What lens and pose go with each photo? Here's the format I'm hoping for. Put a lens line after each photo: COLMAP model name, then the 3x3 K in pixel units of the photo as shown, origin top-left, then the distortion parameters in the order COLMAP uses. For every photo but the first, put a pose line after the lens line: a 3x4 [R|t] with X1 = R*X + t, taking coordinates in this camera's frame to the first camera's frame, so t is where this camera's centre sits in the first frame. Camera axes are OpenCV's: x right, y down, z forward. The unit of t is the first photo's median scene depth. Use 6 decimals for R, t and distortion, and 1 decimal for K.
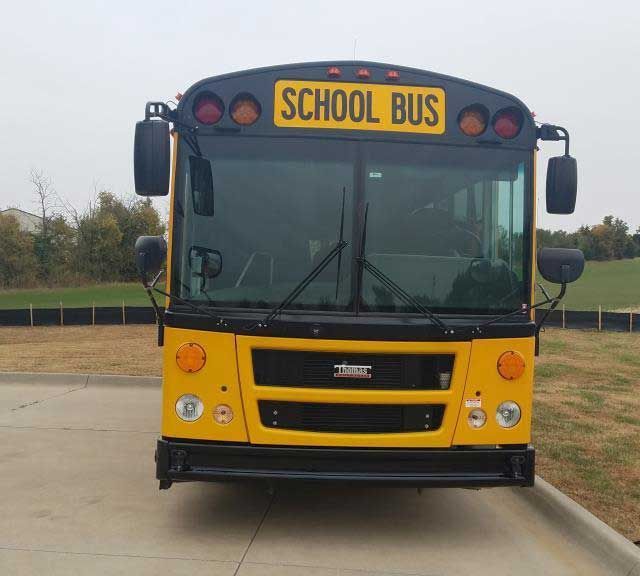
lens RADIAL K [[922.3, 0, 320.0], [0, 922.3, 288.0], [0, 0, 1]] dist [-0.036042, 0.003876]
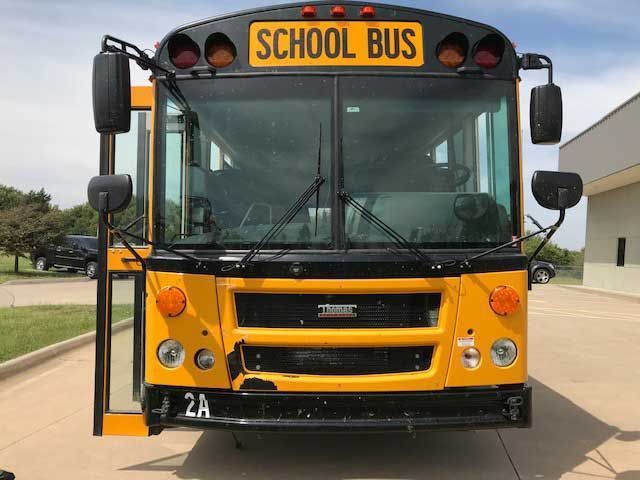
lens RADIAL K [[512.1, 0, 320.0], [0, 512.1, 240.0], [0, 0, 1]] dist [0.001181, -0.000819]
pose [[0.995774, -0.038084, -0.083568, 0.064945], [0.035197, 0.998740, -0.035760, 0.034059], [0.084825, 0.032668, 0.995860, 0.456318]]
